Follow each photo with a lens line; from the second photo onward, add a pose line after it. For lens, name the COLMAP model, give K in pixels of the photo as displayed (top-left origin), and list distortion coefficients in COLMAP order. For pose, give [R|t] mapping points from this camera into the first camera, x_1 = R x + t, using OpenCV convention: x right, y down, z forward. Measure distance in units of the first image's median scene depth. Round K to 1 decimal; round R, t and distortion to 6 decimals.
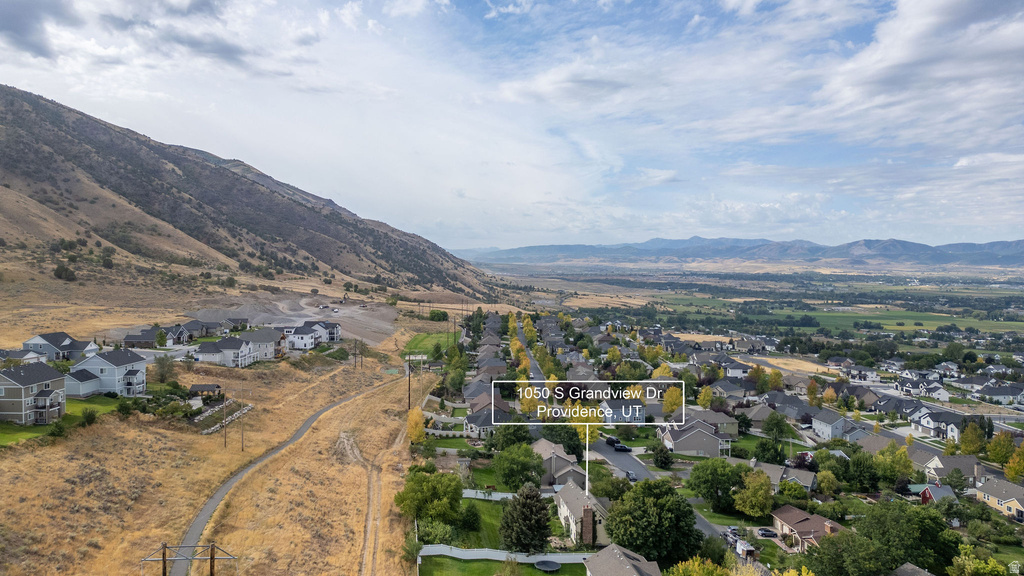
lens RADIAL K [[719.4, 0, 509.5], [0, 719.4, 287.5], [0, 0, 1]] dist [0.073884, -0.064053]
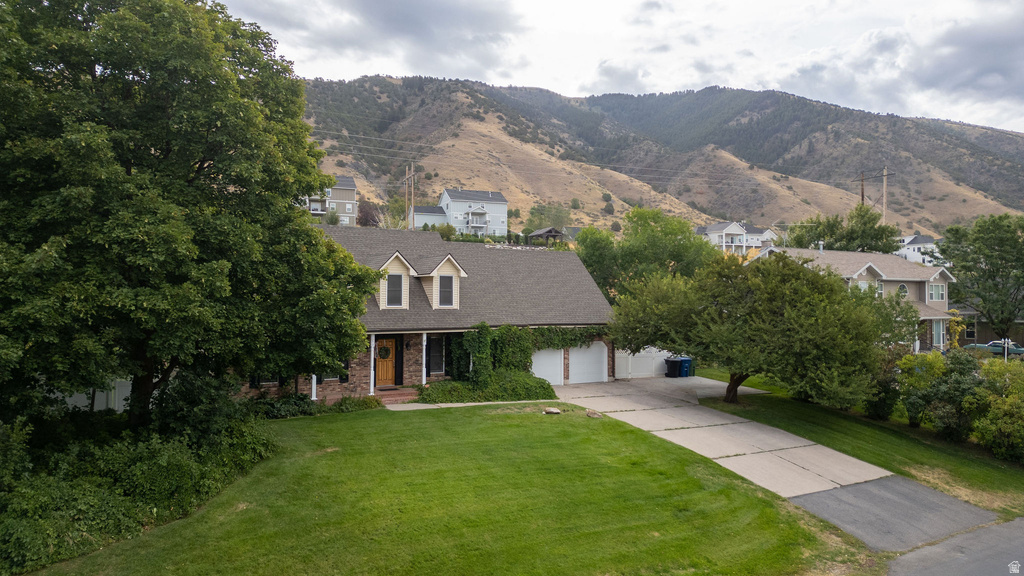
lens RADIAL K [[719.4, 0, 516.4], [0, 719.4, 291.2], [0, 0, 1]] dist [0.073884, -0.064053]
pose [[0.410479, -0.015972, -0.911730, 0.047220], [-0.033380, 0.998913, -0.032527, 0.044487], [0.911259, 0.043785, 0.409500, 0.136851]]
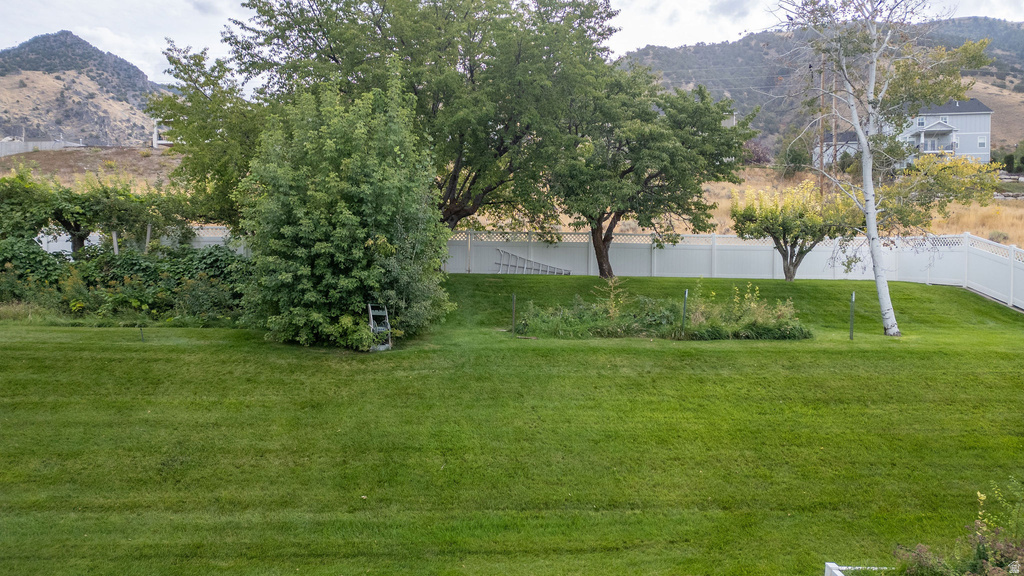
lens RADIAL K [[719.4, 0, 509.3], [0, 719.4, 286.7], [0, 0, 1]] dist [0.073884, -0.064053]
pose [[-0.101708, 0.008165, -0.994781, 0.008327], [-0.040424, 0.999107, 0.012333, 0.044479], [0.993993, 0.041467, -0.101287, 0.145736]]
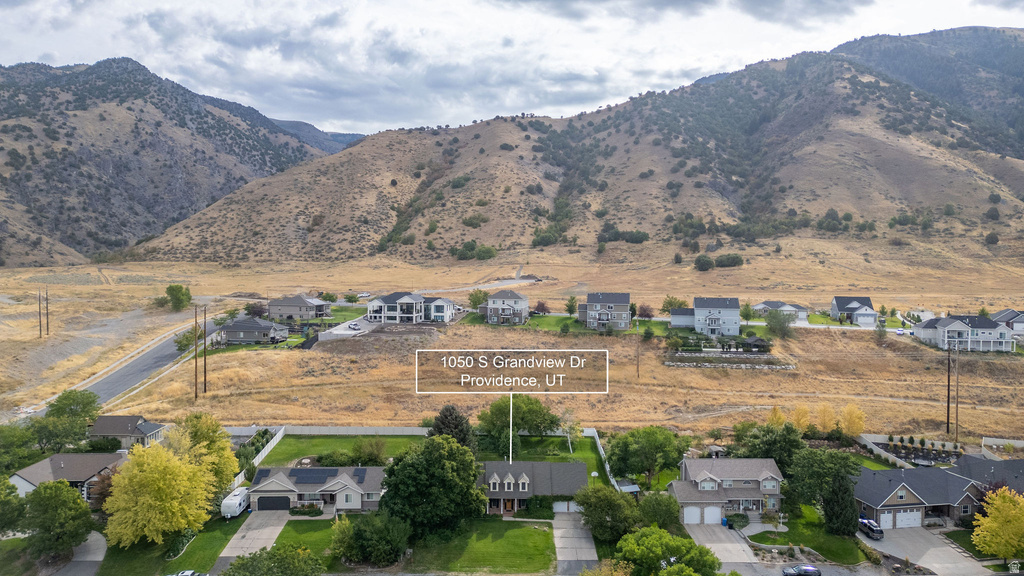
lens RADIAL K [[719.4, 0, 505.6], [0, 719.4, 280.5], [0, 0, 1]] dist [0.073884, -0.064053]
pose [[-0.131836, 0.017407, -0.991119, 0.125590], [-0.040664, 0.998909, 0.022953, 0.011127], [0.990437, 0.043329, -0.130985, 0.155874]]
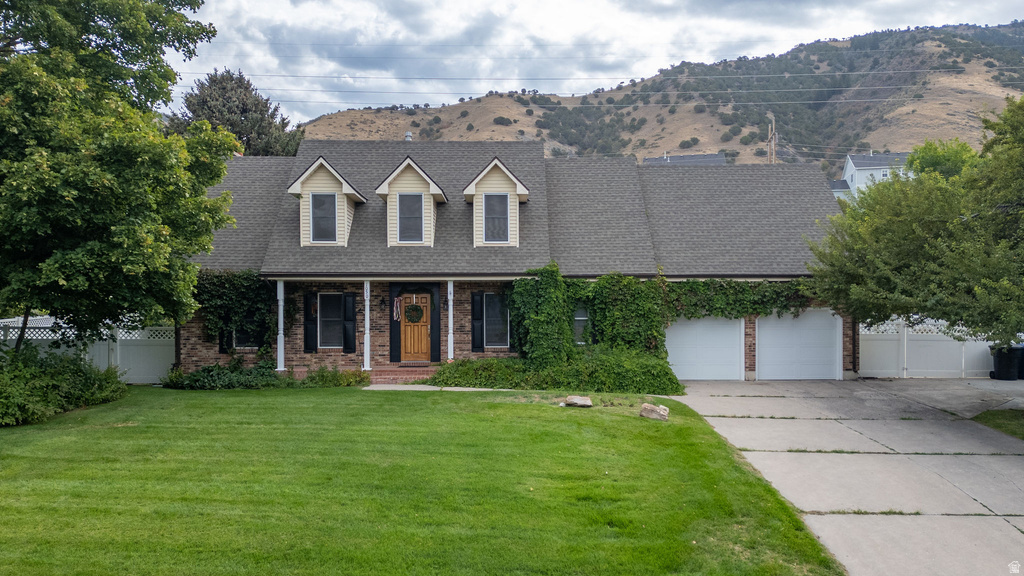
lens RADIAL K [[828.3, 0, 506.4], [0, 828.3, 327.8], [0, 0, 1]] dist [0.060452, -0.041745]
pose [[-0.132108, 0.003860, -0.991228, 0.040969], [-0.031750, 0.999463, 0.008124, 0.046234], [0.990727, 0.032545, -0.131914, 0.148951]]
